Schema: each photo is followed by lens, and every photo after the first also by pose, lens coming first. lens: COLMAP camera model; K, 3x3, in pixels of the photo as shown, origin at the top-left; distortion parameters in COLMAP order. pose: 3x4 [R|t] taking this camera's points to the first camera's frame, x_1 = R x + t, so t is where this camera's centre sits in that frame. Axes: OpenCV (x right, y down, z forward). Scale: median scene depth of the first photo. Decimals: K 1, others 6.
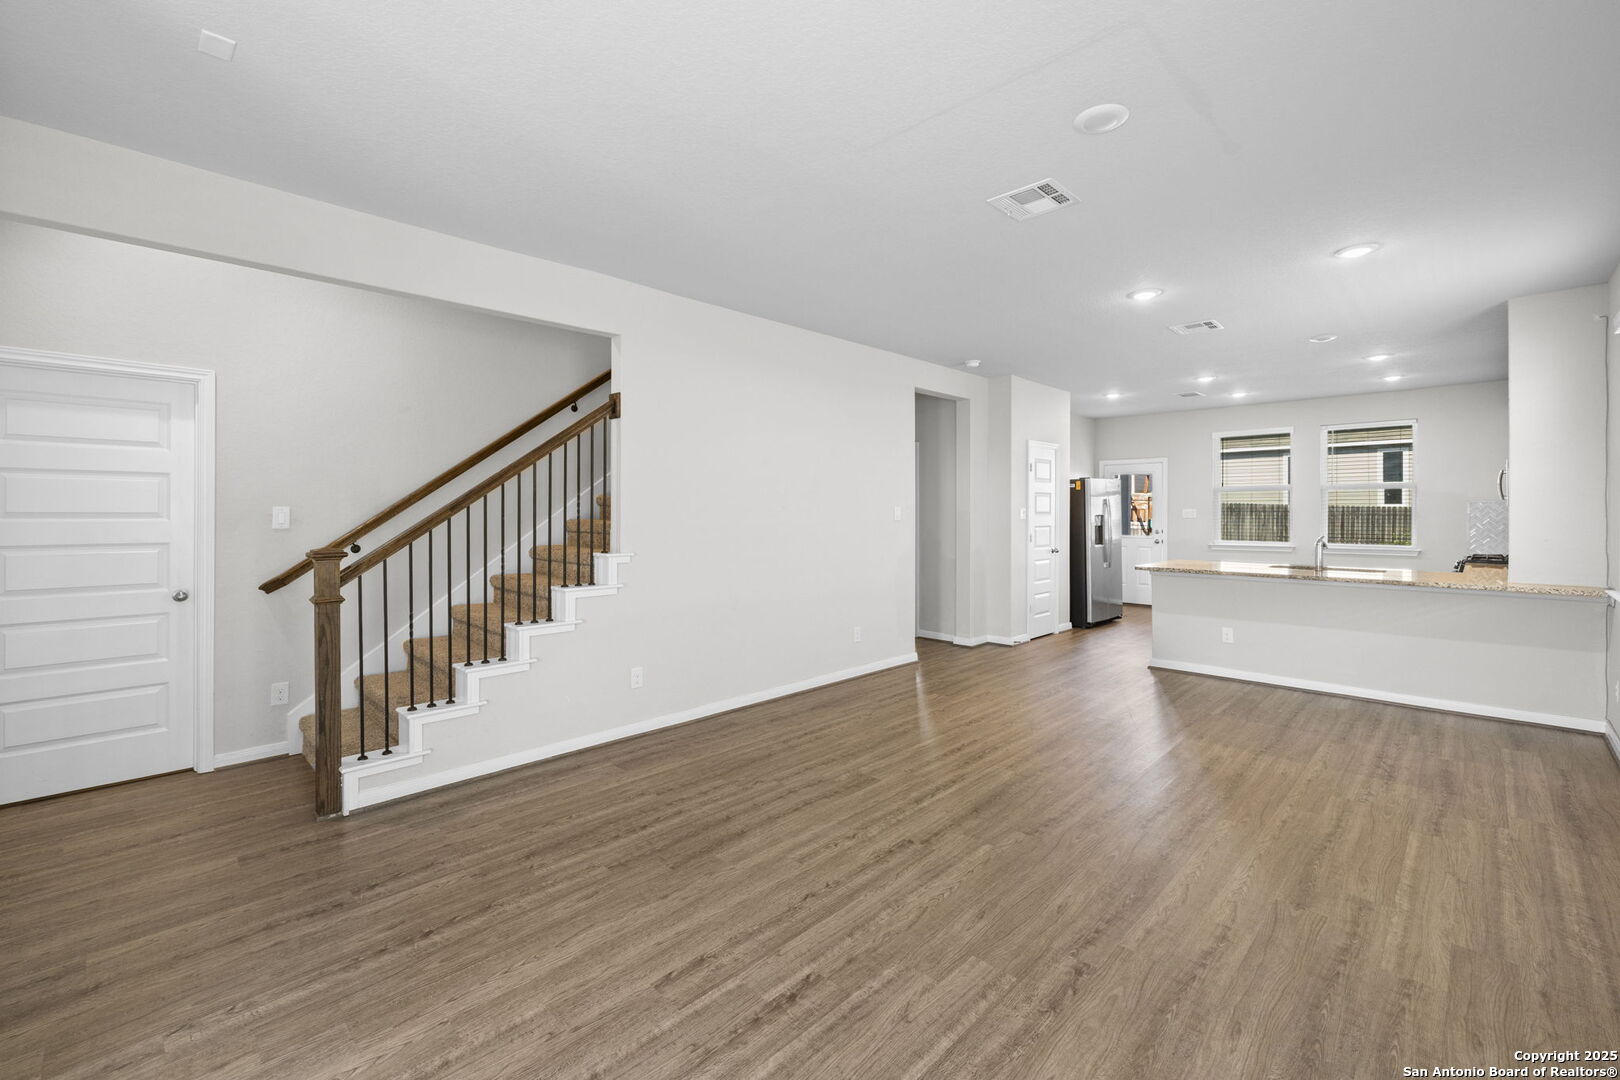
lens RADIAL K [[678.8, 0, 804.4], [0, 678.8, 514.2], [0, 0, 1]] dist [0.000442, 0.000484]
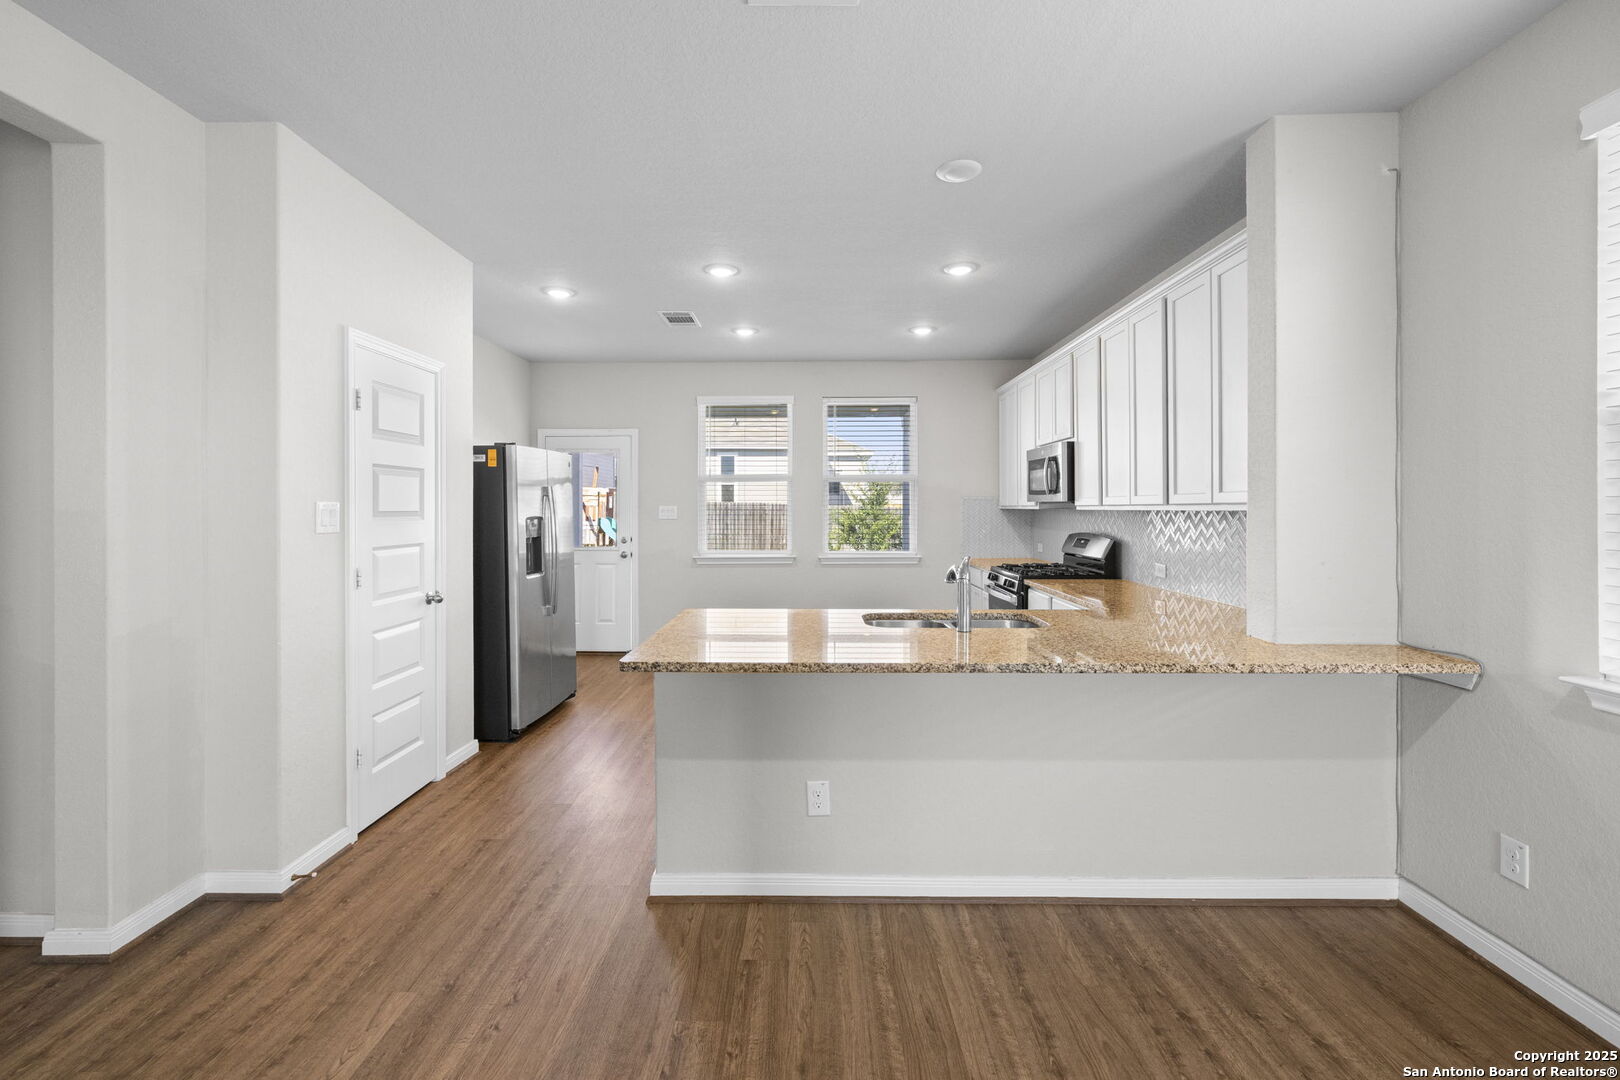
lens RADIAL K [[694.6, 0, 810.6], [0, 694.6, 510.9], [0, 0, 1]] dist [0.002010, 0.000369]
pose [[0.713704, -0.003064, 0.700441, 0.213673], [0.003878, 0.999992, 0.000423, -0.003014], [-0.700437, 0.002414, 0.713710, 0.473606]]
